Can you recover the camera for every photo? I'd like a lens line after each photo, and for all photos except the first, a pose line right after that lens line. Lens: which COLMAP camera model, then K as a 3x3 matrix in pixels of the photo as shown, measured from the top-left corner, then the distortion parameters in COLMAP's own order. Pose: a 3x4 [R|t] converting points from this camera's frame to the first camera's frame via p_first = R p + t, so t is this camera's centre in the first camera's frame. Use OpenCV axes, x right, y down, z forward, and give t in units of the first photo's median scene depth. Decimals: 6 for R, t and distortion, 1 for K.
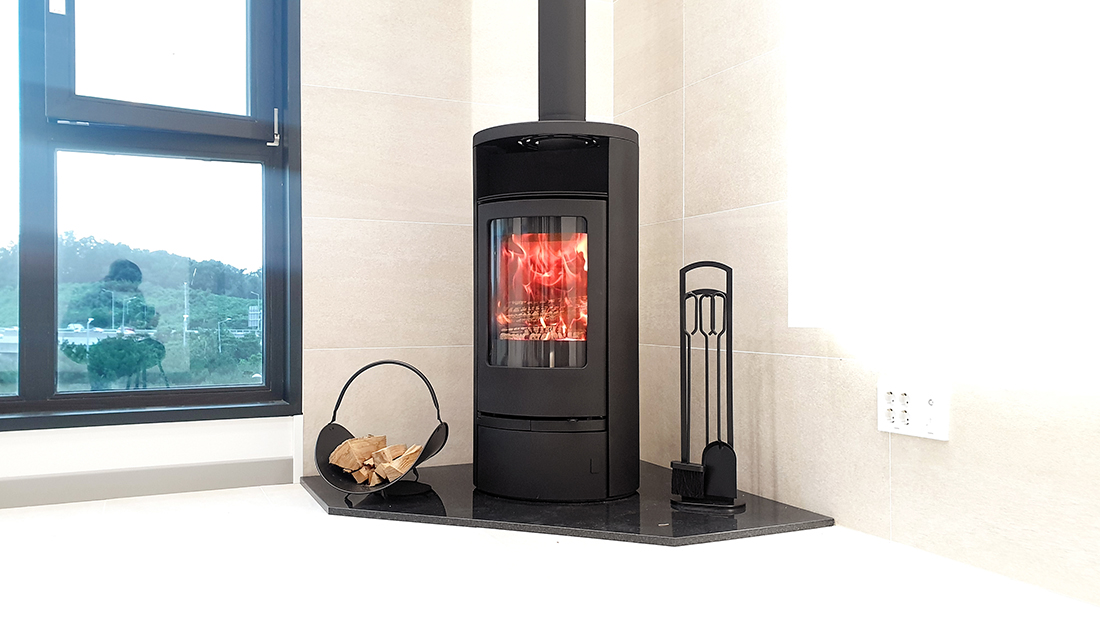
lens RADIAL K [[830.3, 0, 559.9], [0, 830.3, 291.0], [0, 0, 1]] dist [0.041586, -0.049934]
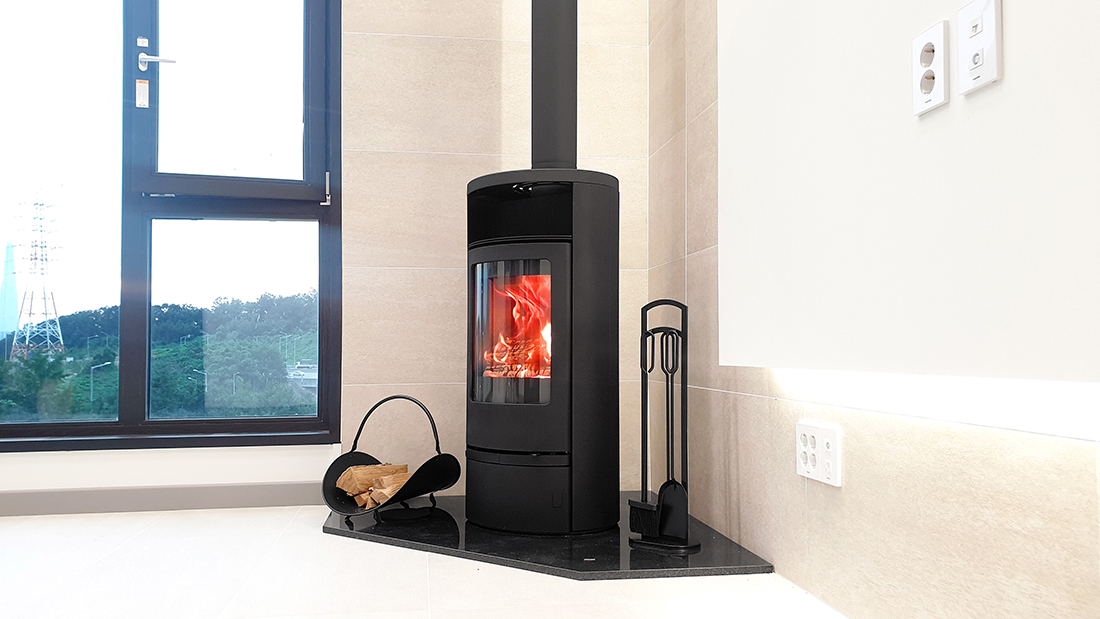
lens RADIAL K [[830.3, 0, 573.4], [0, 830.3, 303.5], [0, 0, 1]] dist [0.041586, -0.049934]
pose [[0.961401, -0.018242, -0.274546, 0.328953], [0.009589, 0.999415, -0.032827, 0.000734], [0.274985, 0.028927, 0.961013, 0.005679]]
